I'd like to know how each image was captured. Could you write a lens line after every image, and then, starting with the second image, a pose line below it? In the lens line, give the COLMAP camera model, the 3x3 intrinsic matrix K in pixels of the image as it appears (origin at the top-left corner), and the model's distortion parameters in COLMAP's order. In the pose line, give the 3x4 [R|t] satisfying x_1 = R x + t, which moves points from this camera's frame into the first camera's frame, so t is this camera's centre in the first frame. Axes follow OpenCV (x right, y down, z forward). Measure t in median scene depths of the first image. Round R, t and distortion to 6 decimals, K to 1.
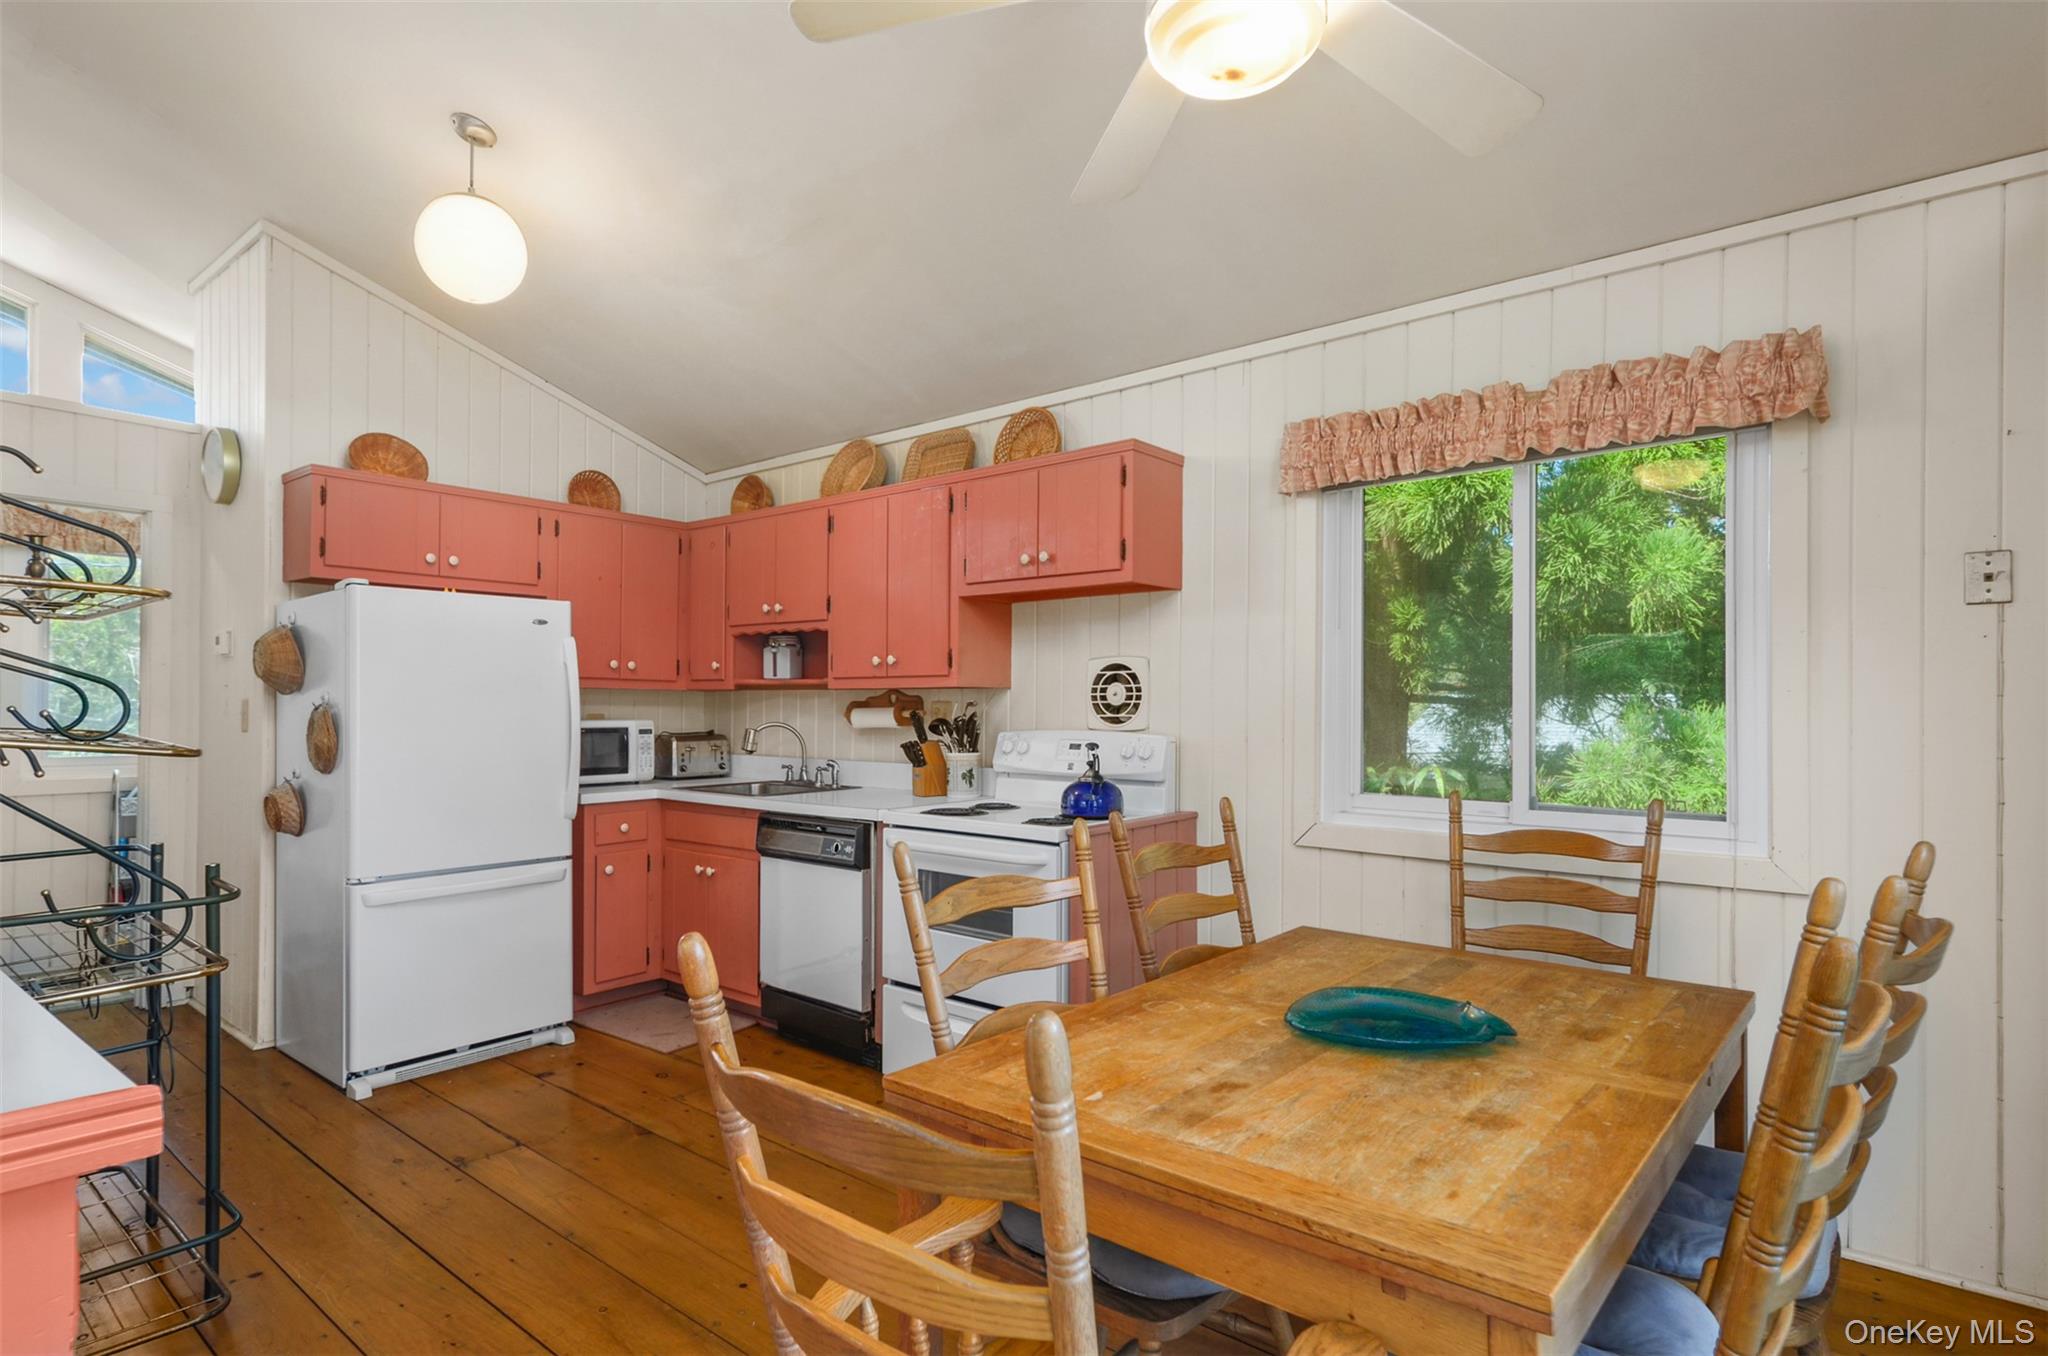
lens RADIAL K [[1081.0, 0, 1006.4], [0, 1081.0, 708.3], [0, 0, 1]] dist [-0.001432, -0.000131]
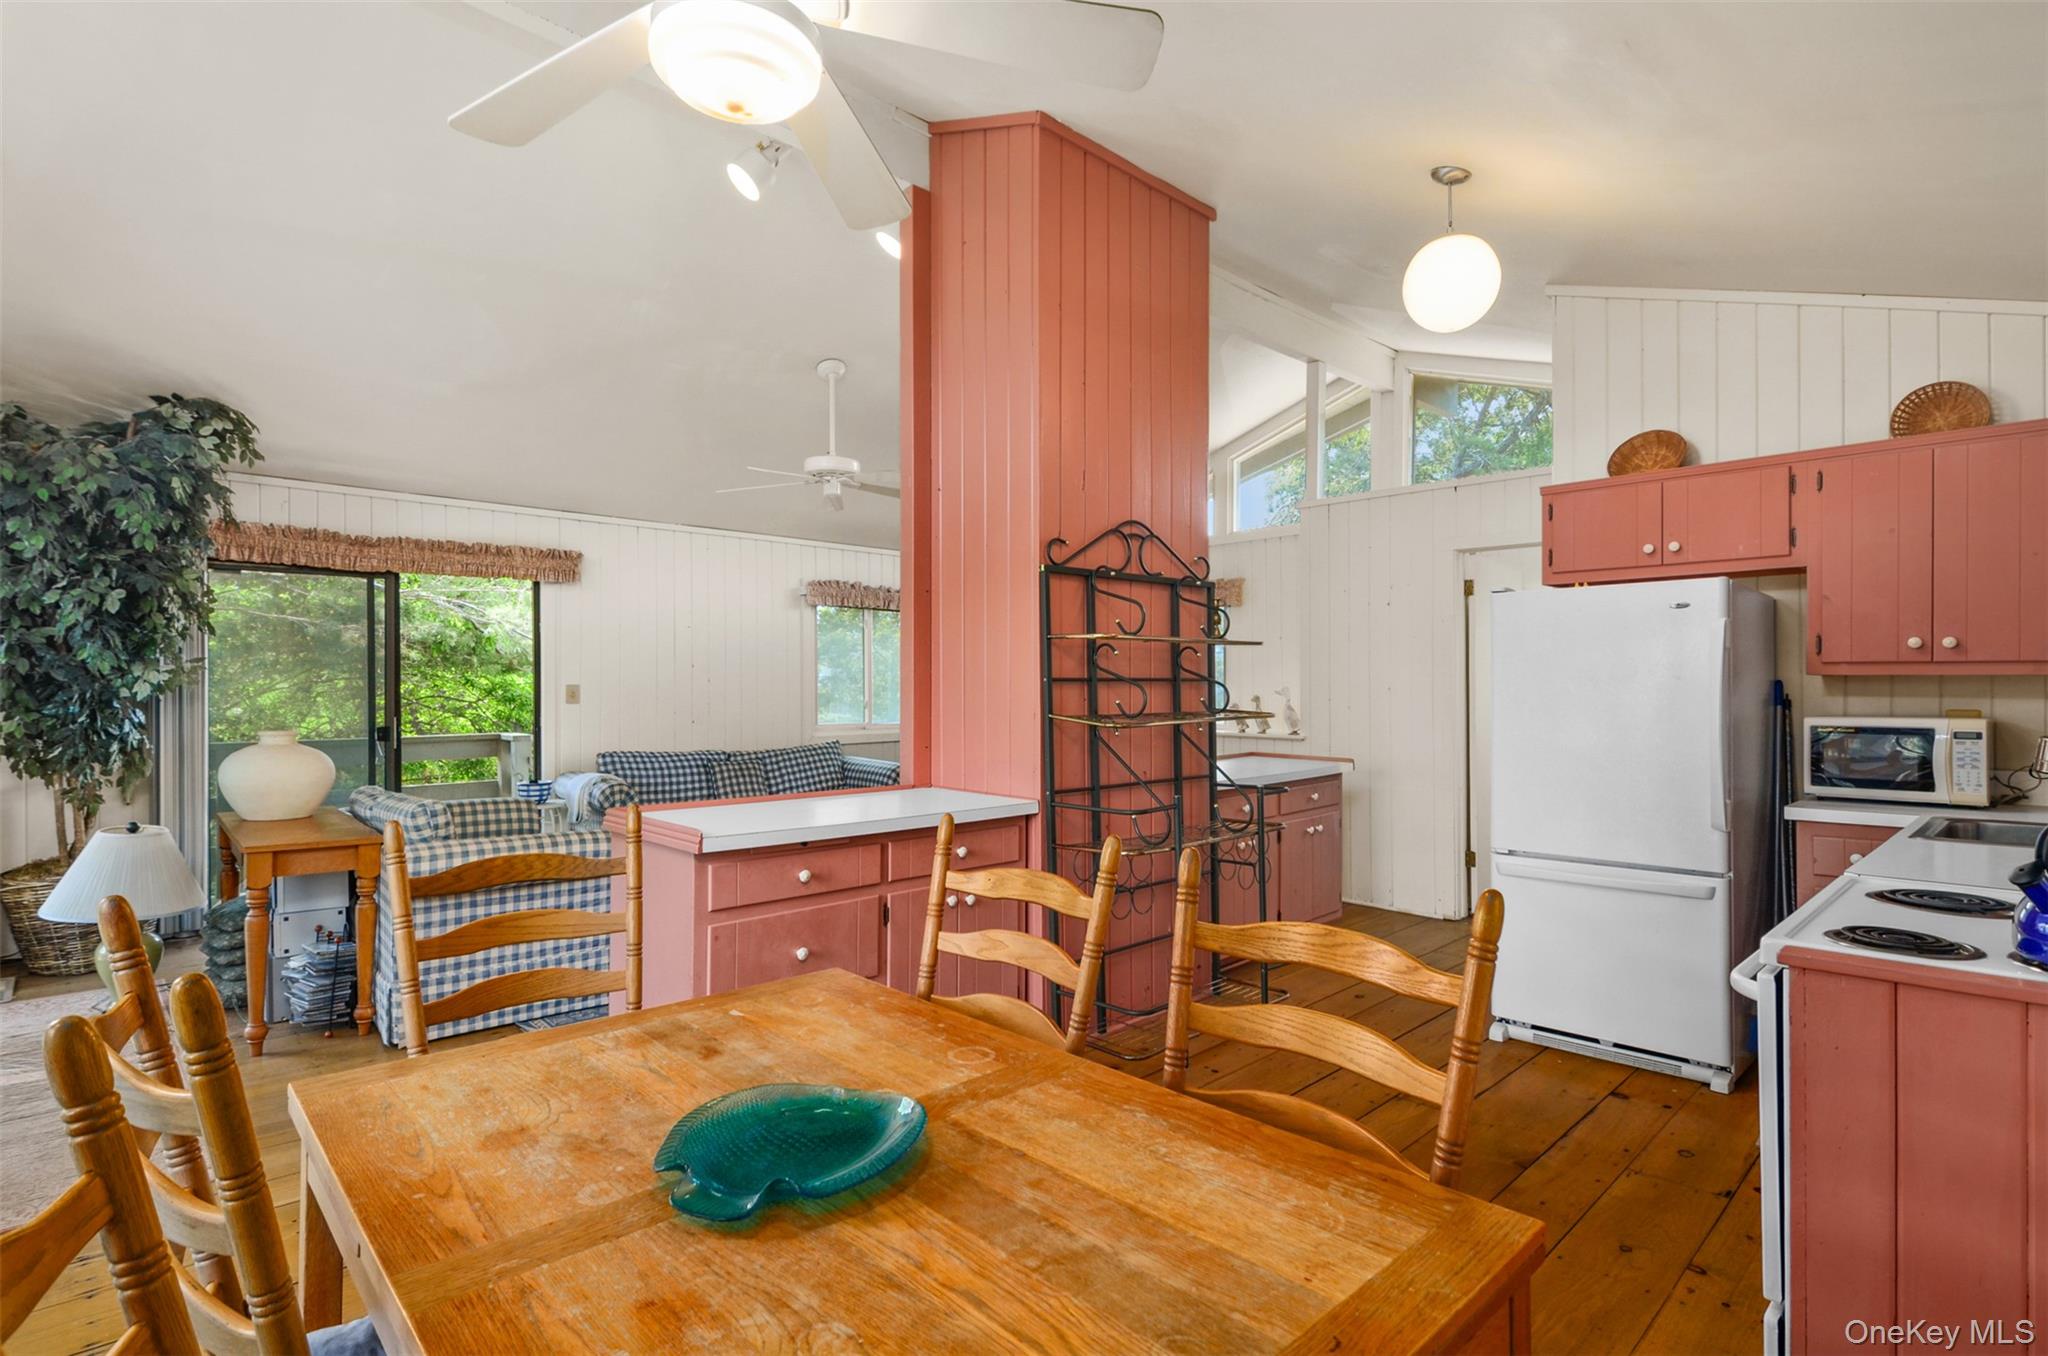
lens RADIAL K [[999.2, 0, 1026.2], [0, 999.2, 683.9], [0, 0, 1]] dist [-0.000480, -0.000443]
pose [[-0.101422, -0.006812, -0.994820, 0.550029], [-0.003015, 0.999974, -0.006540, -0.009071], [0.994839, 0.002336, -0.101440, 0.659560]]
